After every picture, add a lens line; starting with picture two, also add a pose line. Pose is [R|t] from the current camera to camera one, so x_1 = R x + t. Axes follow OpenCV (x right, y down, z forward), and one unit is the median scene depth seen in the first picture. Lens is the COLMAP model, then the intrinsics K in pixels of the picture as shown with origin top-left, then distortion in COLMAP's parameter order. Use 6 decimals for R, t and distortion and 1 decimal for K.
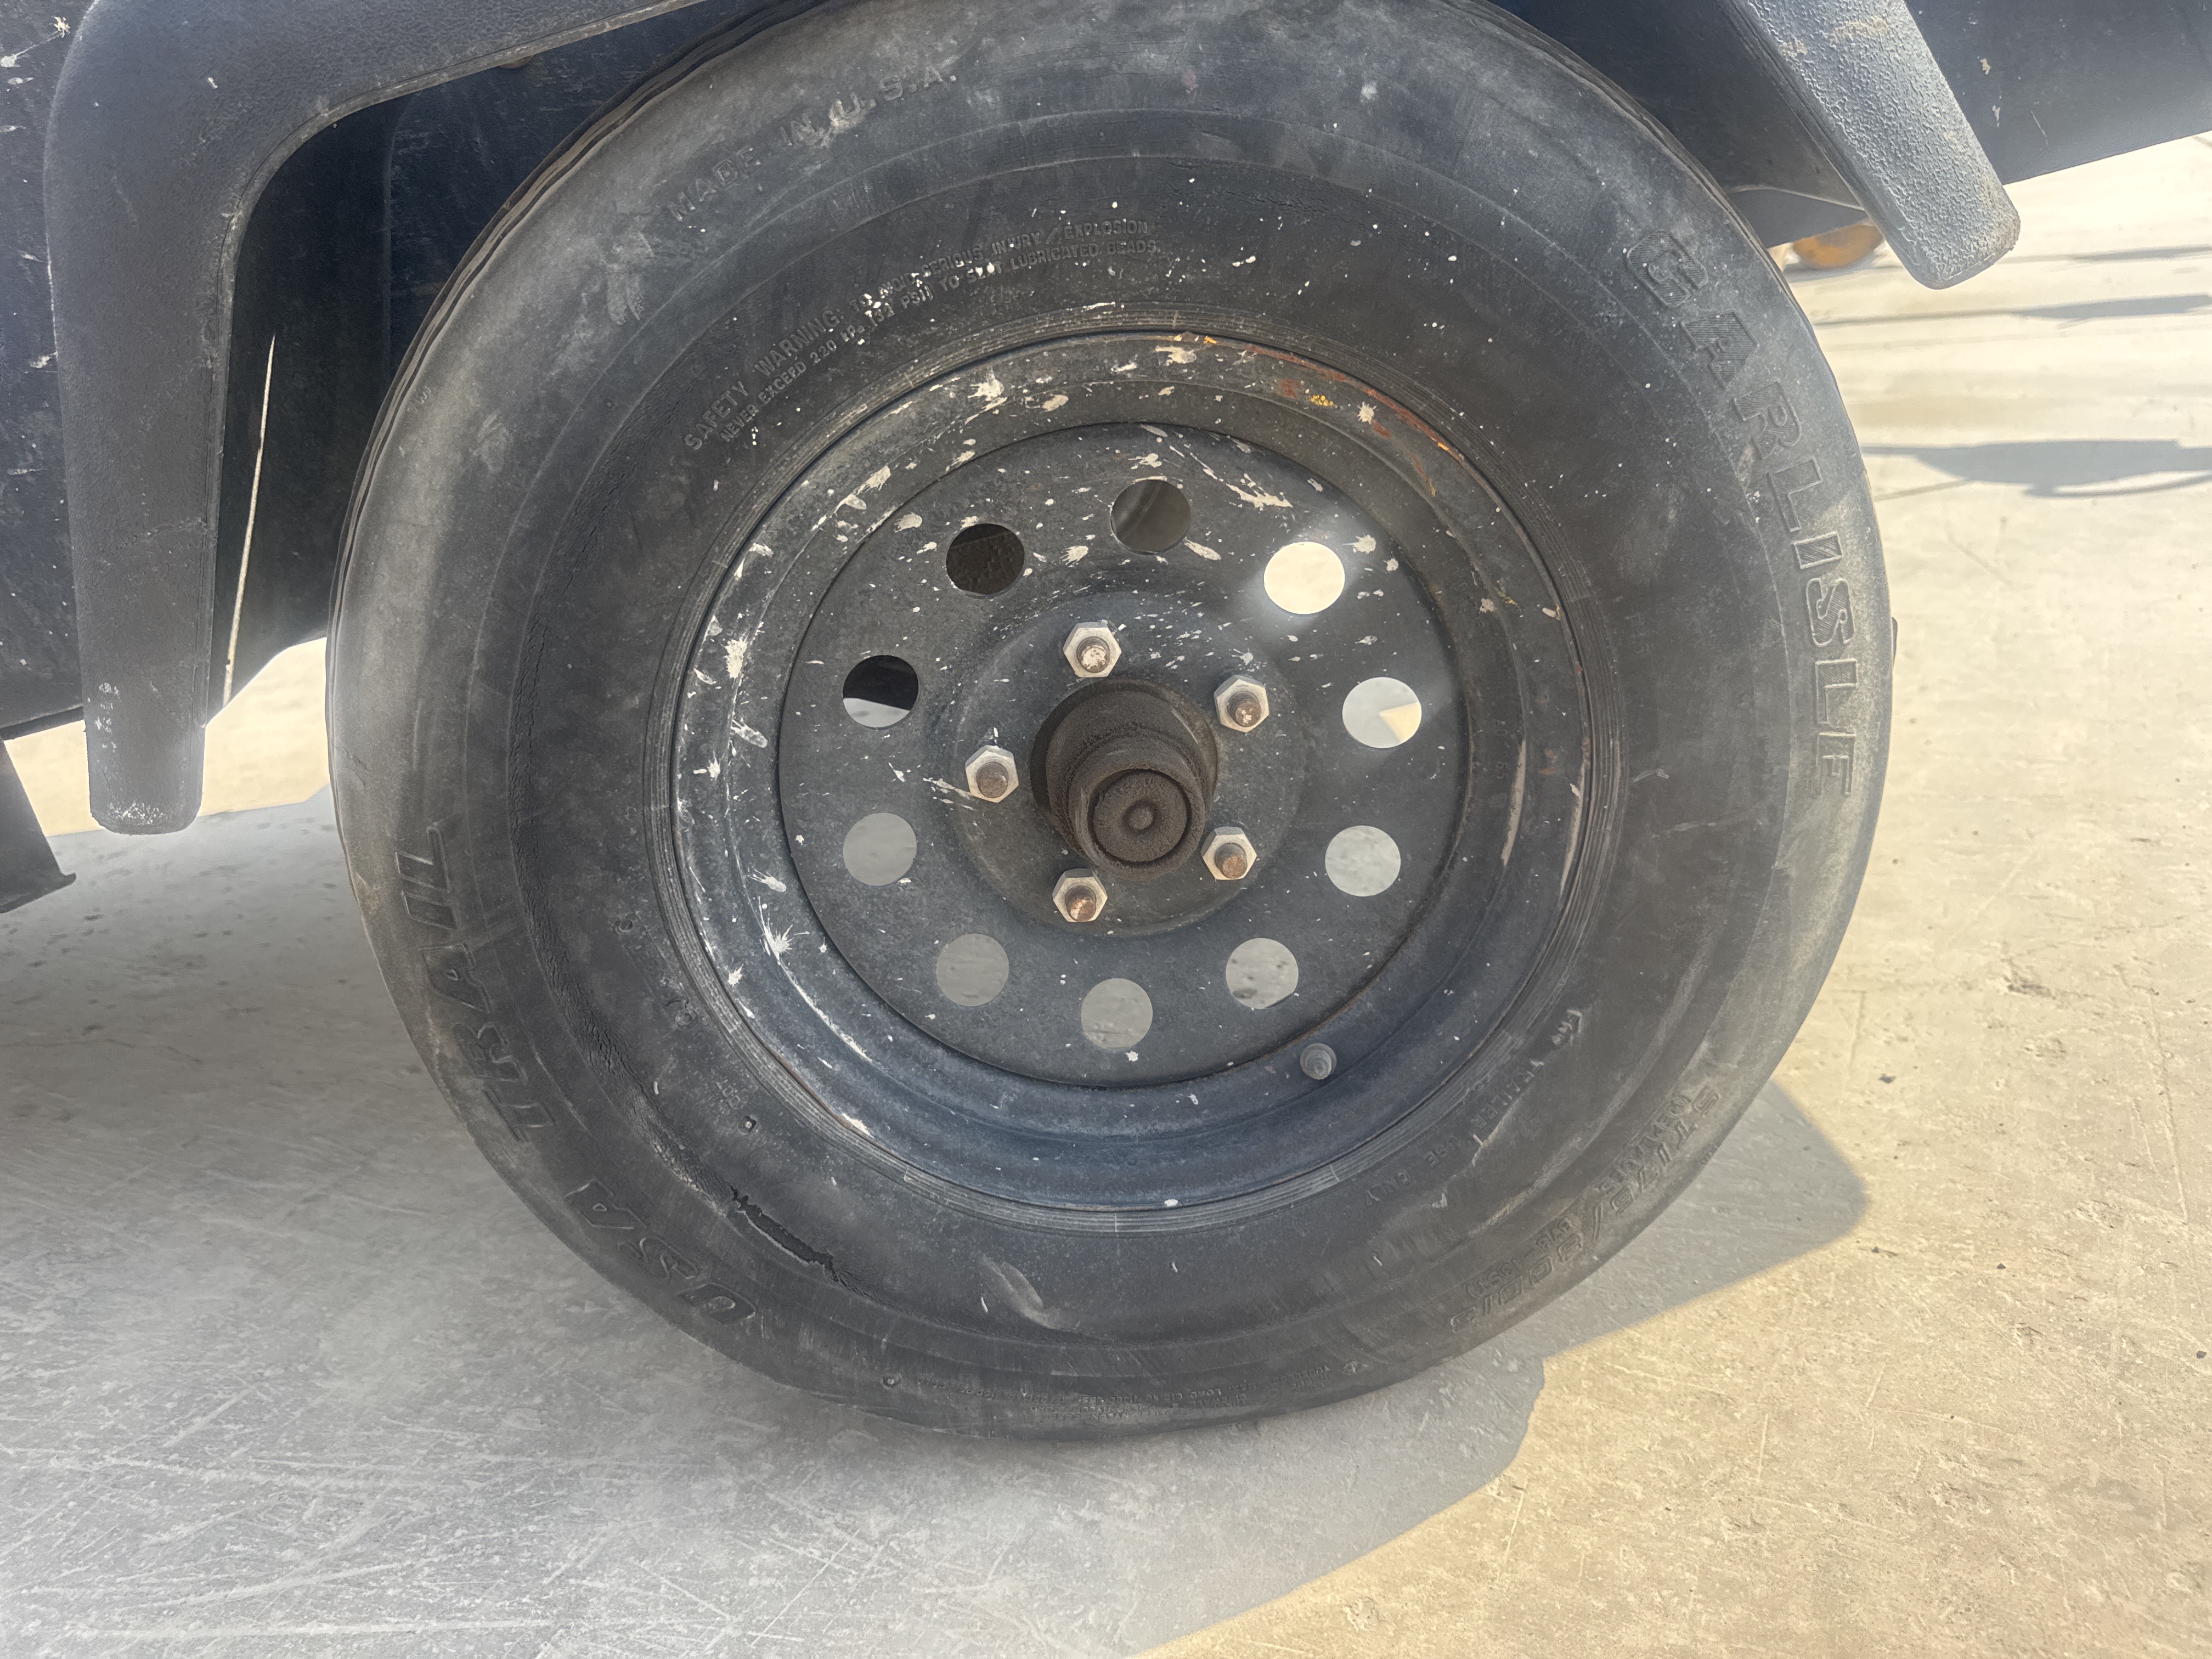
lens RADIAL K [[1611.9, 0, 1106.4], [0, 1611.9, 827.3], [0, 0, 1]] dist [0.011478, -0.041049]
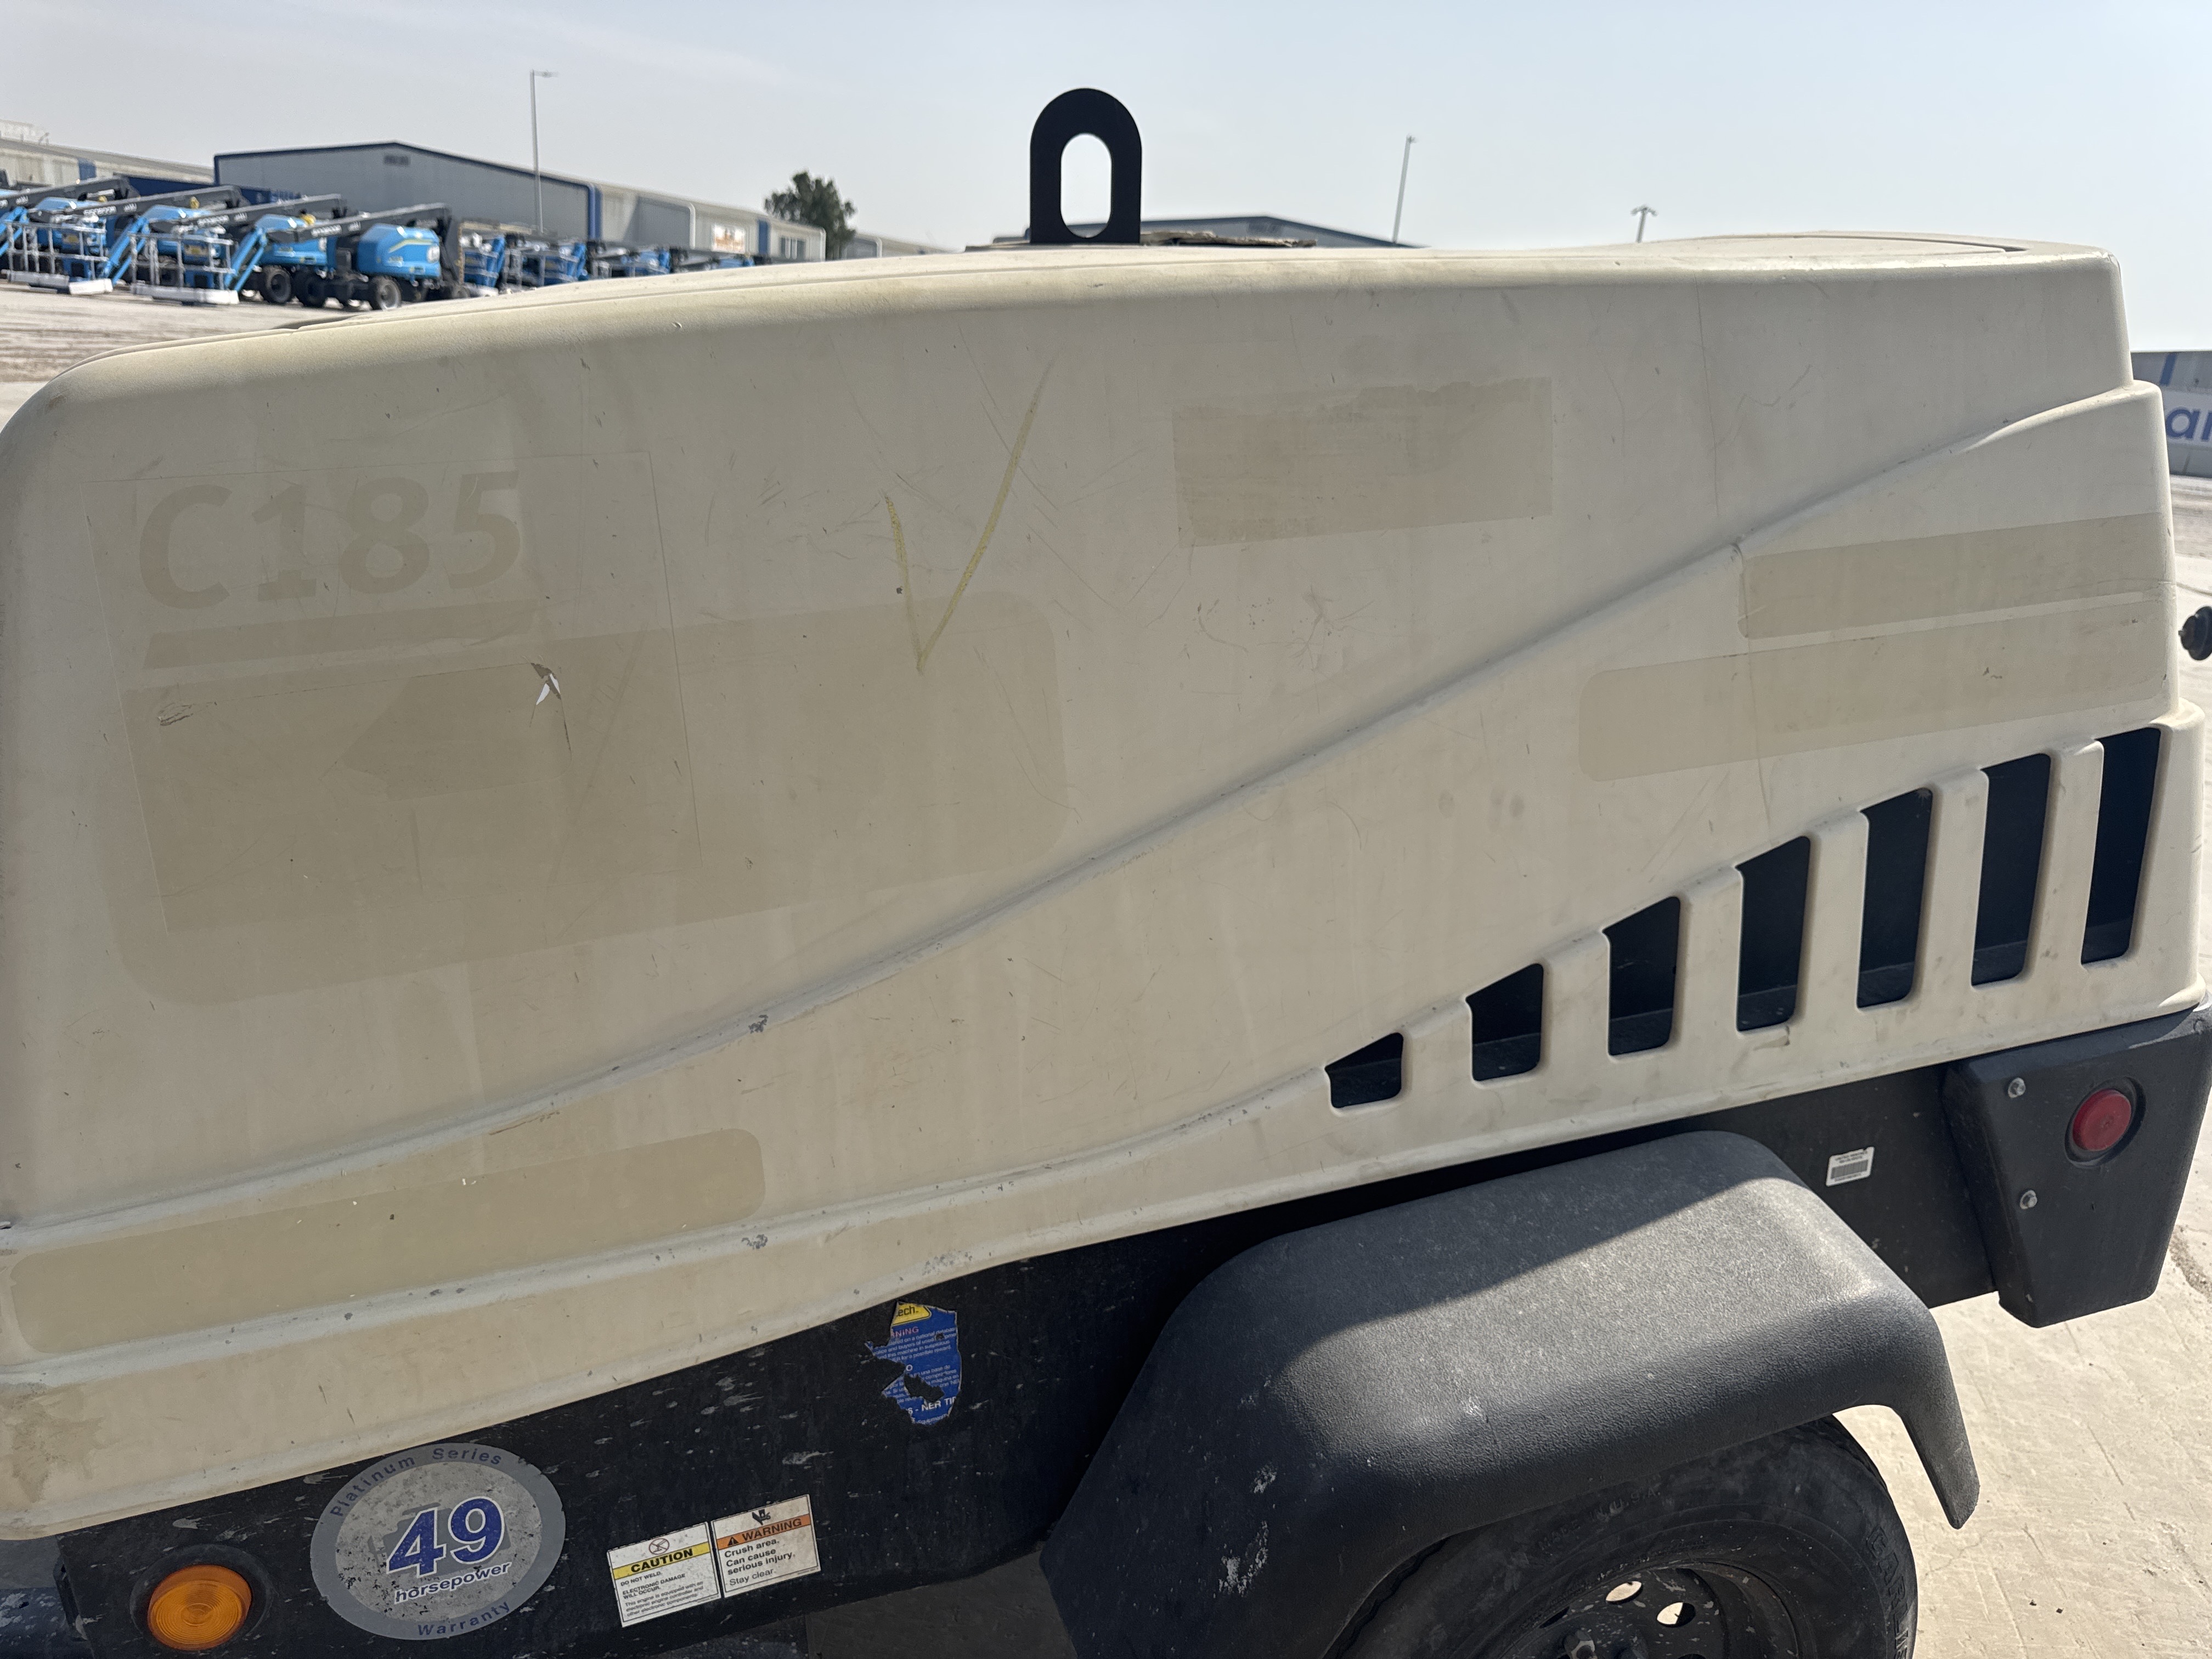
lens RADIAL K [[1611.9, 0, 1106.9], [0, 1611.9, 831.2], [0, 0, 1]] dist [0.011478, -0.041049]
pose [[0.948276, 0.144327, 0.282740, -1.583962], [-0.115908, 0.986595, -0.114874, -1.016011], [-0.295529, 0.076160, 0.952293, -0.994414]]
